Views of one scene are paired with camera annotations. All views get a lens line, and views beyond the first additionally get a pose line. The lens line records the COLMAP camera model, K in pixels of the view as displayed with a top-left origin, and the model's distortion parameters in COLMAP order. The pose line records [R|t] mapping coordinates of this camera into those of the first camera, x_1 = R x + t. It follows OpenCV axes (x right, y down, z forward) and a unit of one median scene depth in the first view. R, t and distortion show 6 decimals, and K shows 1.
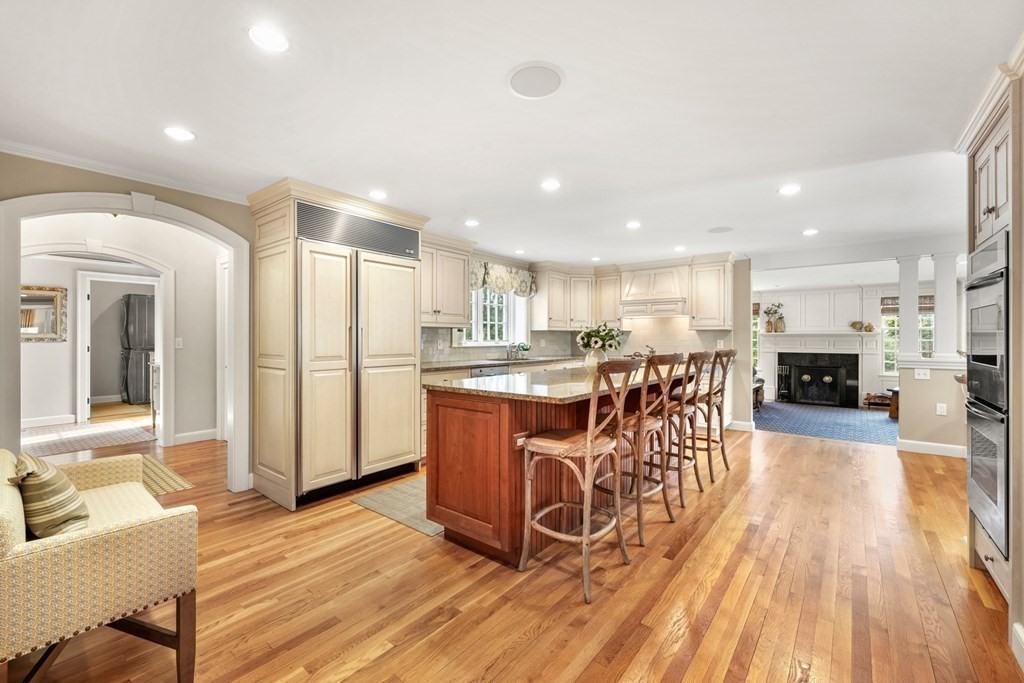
lens RADIAL K [[421.0, 0, 513.3], [0, 421.0, 338.8], [0, 0, 1]] dist [-0.001546, 0.000067]
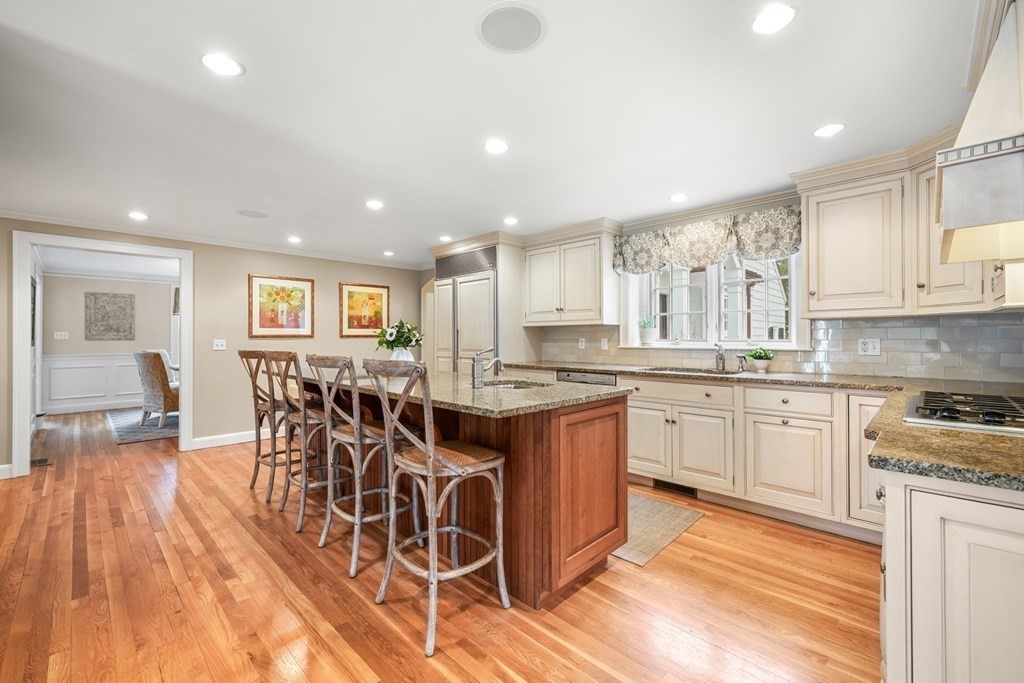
lens RADIAL K [[428.7, 0, 510.2], [0, 428.7, 337.8], [0, 0, 1]] dist [-0.002132, -0.000211]
pose [[-0.096746, -0.003293, -0.995304, 0.586104], [-0.000486, 0.999995, -0.003261, 0.002580], [0.995309, 0.000168, -0.096747, 0.712236]]
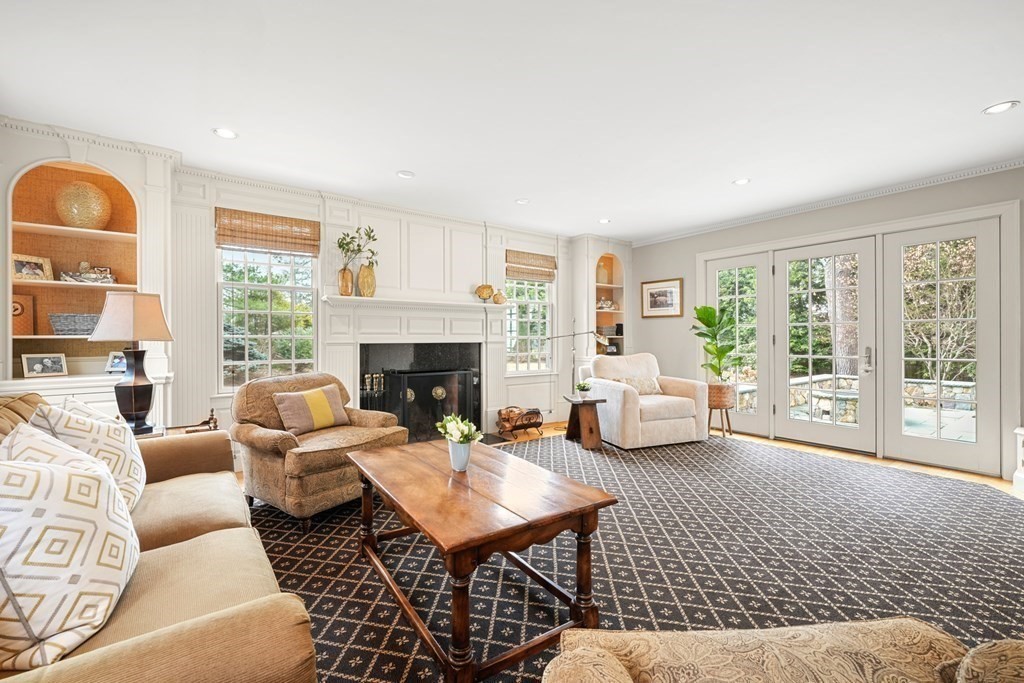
lens RADIAL K [[428.7, 0, 510.2], [0, 428.7, 337.8], [0, 0, 1]] dist [-0.002132, -0.000211]
pose [[0.260303, 0.001303, 0.965526, 0.382152], [0.005919, 0.999978, -0.002945, 0.045259], [-0.965509, 0.006482, 0.260289, 1.156628]]
